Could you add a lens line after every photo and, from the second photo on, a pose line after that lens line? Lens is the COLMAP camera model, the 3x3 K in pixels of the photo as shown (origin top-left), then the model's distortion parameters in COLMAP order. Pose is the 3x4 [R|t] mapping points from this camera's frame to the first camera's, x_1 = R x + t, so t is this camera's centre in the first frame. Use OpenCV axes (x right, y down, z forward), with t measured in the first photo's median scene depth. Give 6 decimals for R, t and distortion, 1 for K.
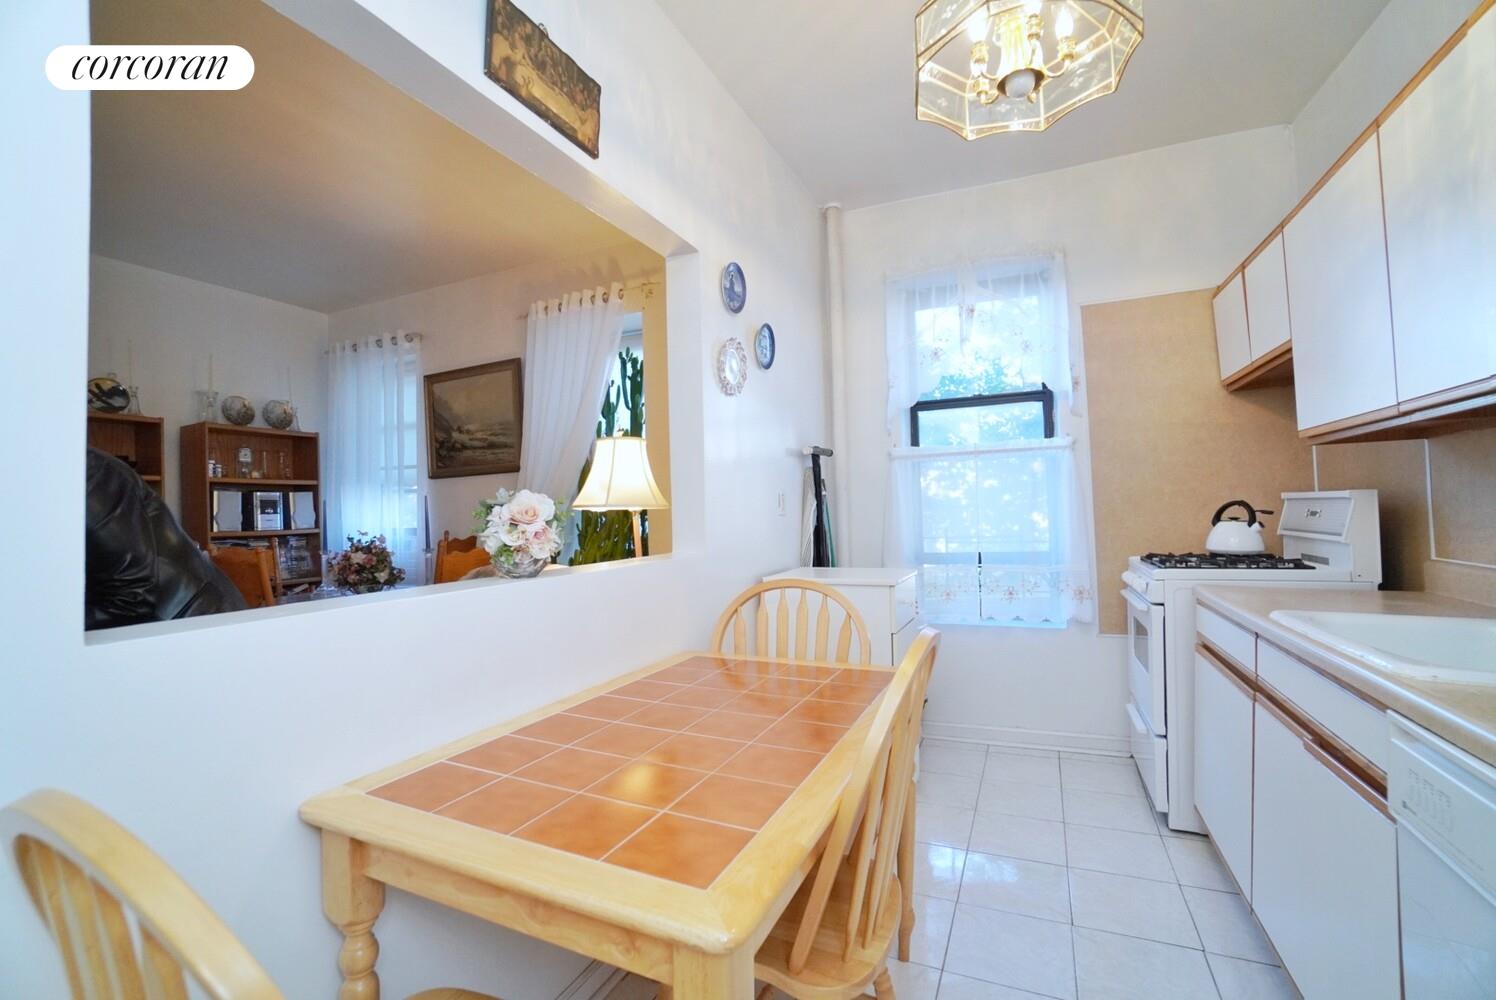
lens RADIAL K [[648.0, 0, 744.1], [0, 648.0, 494.3], [0, 0, 1]] dist [-0.001724, -0.000054]
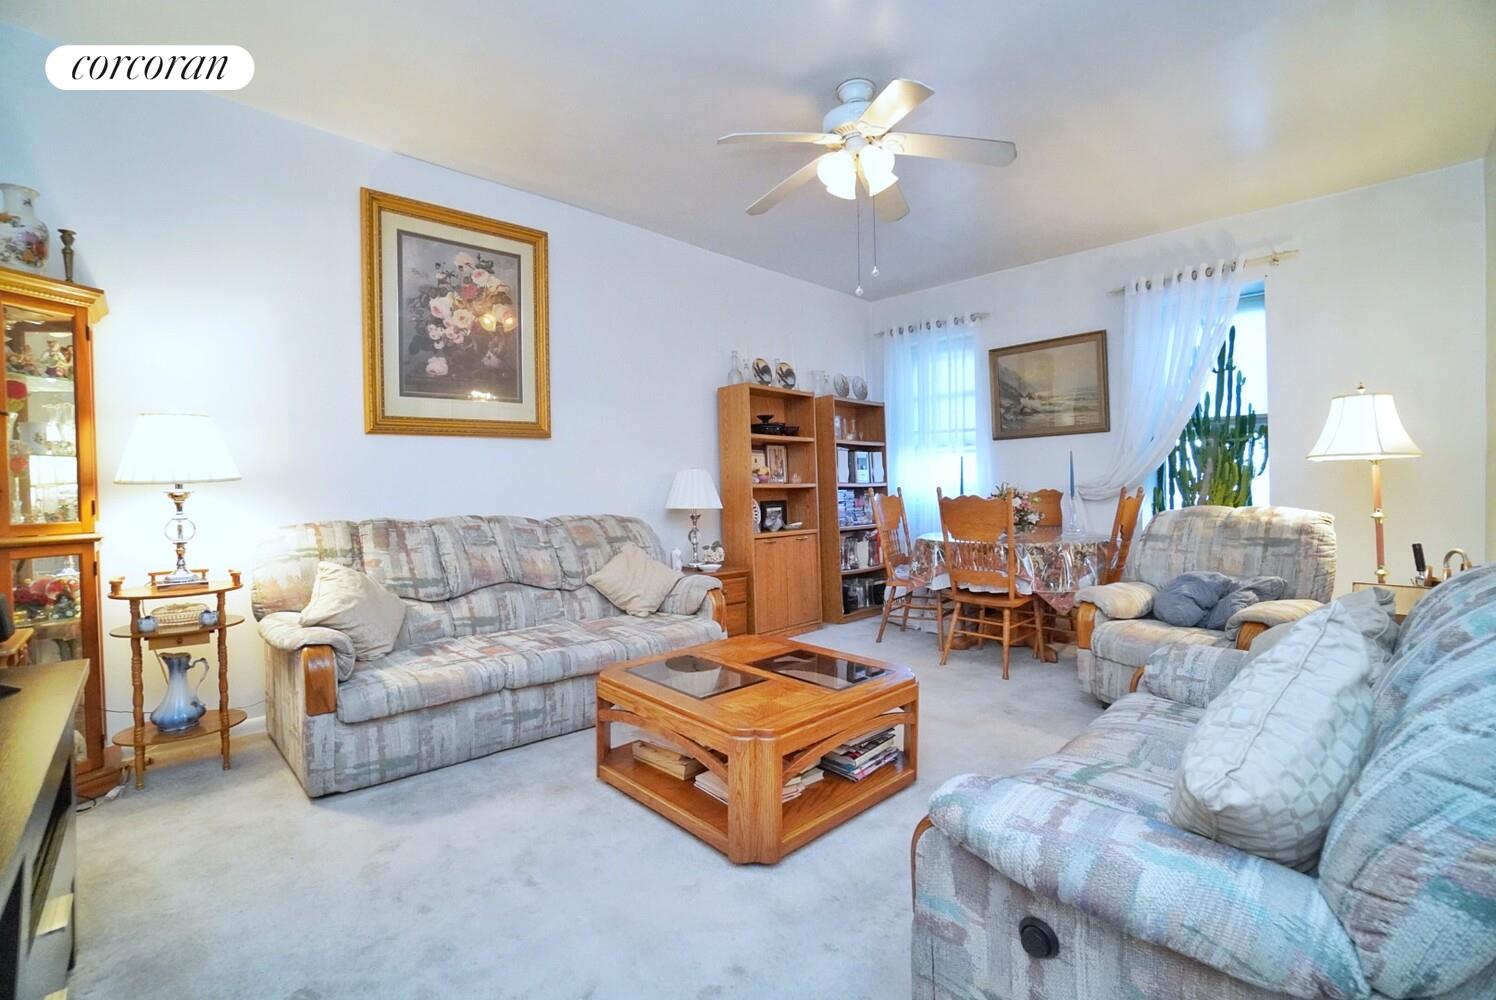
lens RADIAL K [[648.0, 0, 744.1], [0, 648.0, 494.3], [0, 0, 1]] dist [-0.001724, -0.000054]
pose [[0.954729, 0.015222, -0.297089, -0.575856], [-0.003497, 0.999195, 0.039957, 0.028644], [0.297458, -0.037109, 0.954014, -0.240831]]
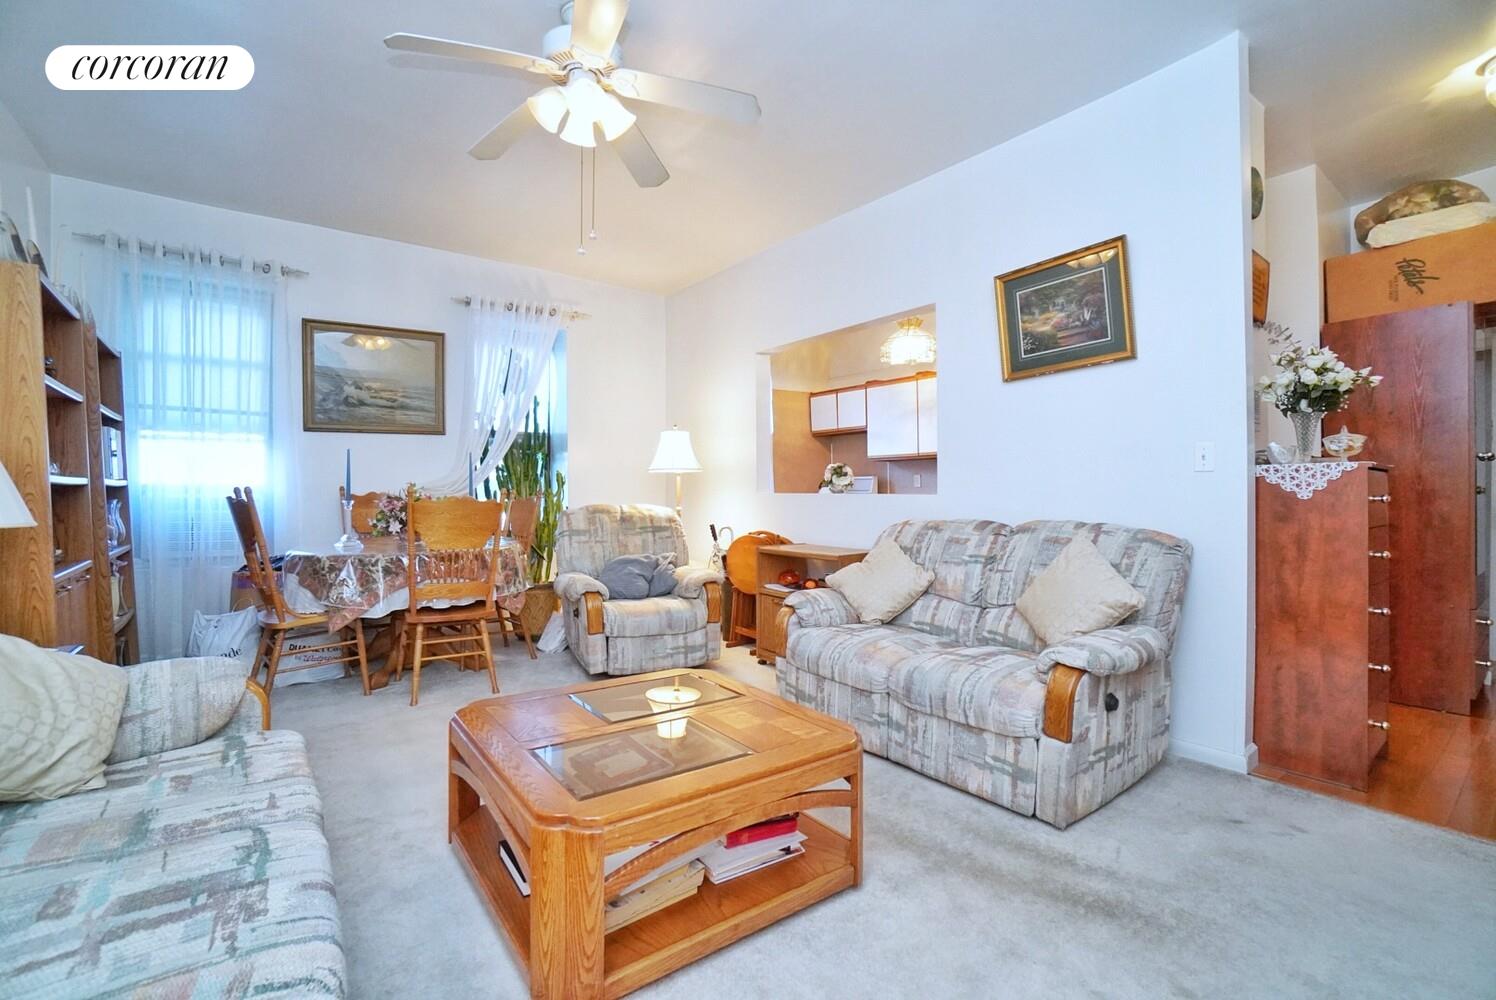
lens RADIAL K [[648.0, 0, 744.1], [0, 648.0, 494.3], [0, 0, 1]] dist [-0.001724, -0.000054]
pose [[0.491854, 0.017556, 0.870501, -1.002752], [-0.031308, 0.999507, -0.002468, 0.050961], [-0.870114, -0.026040, 0.492161, -0.008300]]
